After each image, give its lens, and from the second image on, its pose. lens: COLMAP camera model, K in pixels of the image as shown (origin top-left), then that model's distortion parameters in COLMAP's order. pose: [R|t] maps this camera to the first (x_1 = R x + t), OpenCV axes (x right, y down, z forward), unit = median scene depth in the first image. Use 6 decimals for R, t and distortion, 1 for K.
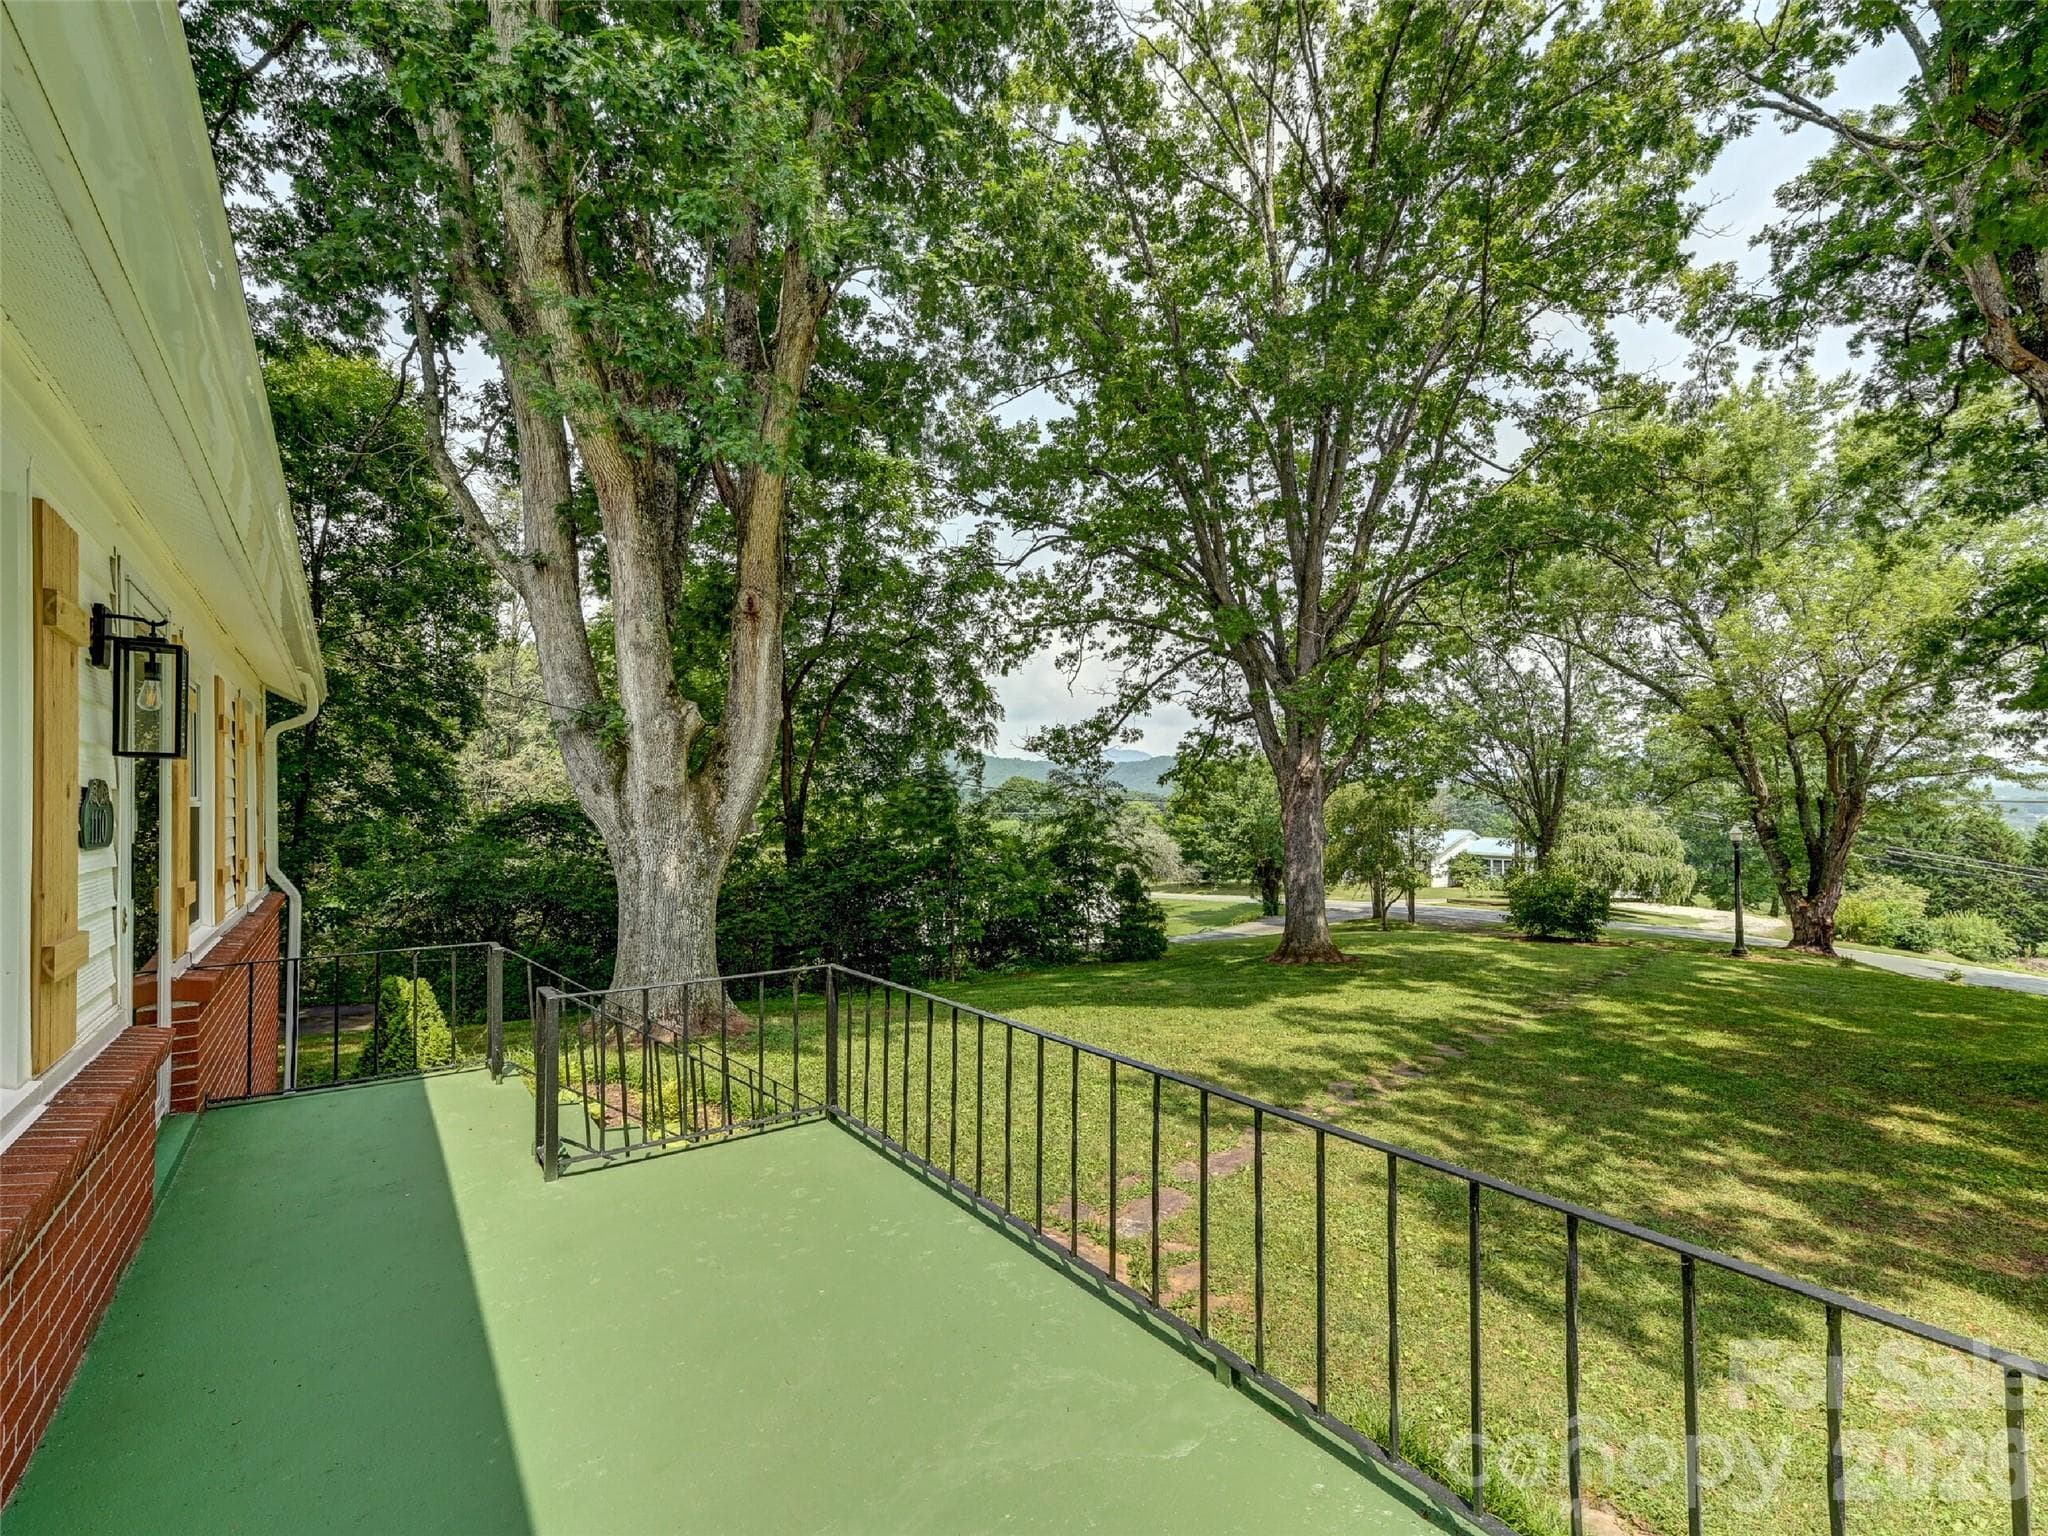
lens RADIAL K [[2205.2, 0, 1024.0], [0, 2205.2, 768.0], [0, 0, 1]] dist [-0.017409, -0.036019]
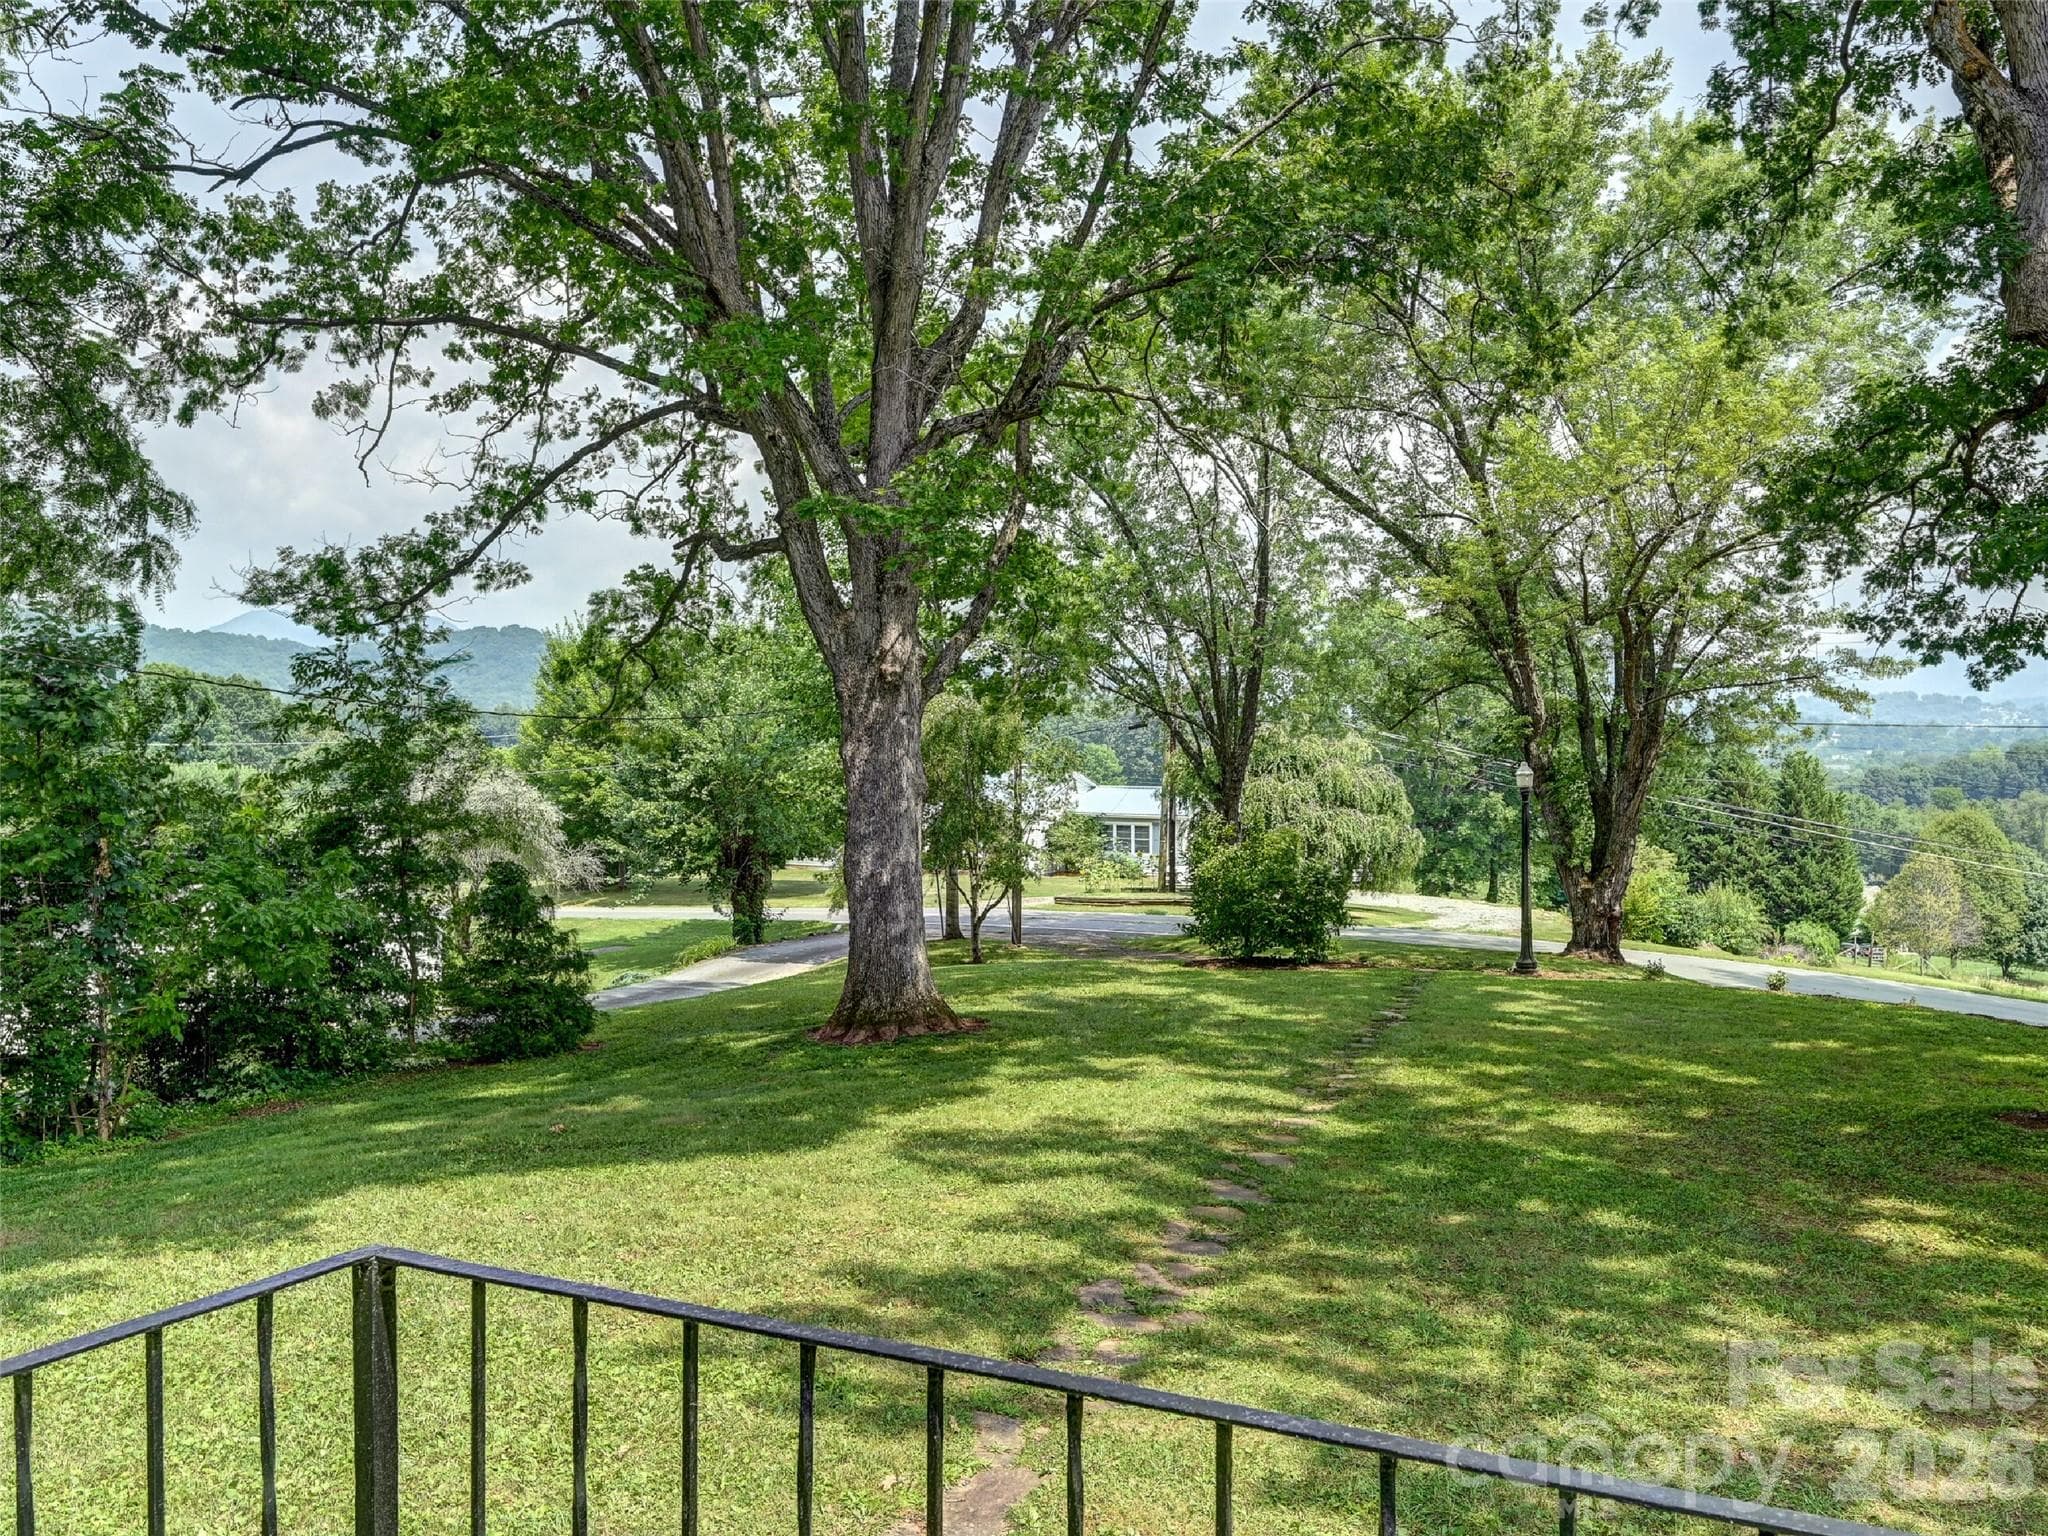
lens RADIAL K [[2205.2, 0, 1024.0], [0, 2205.2, 768.0], [0, 0, 1]] dist [-0.017409, -0.036019]
pose [[0.760643, -0.008340, 0.649117, -0.174977], [-0.012587, 0.999540, 0.027592, 0.011854], [-0.649049, -0.029158, 0.760188, 0.587101]]
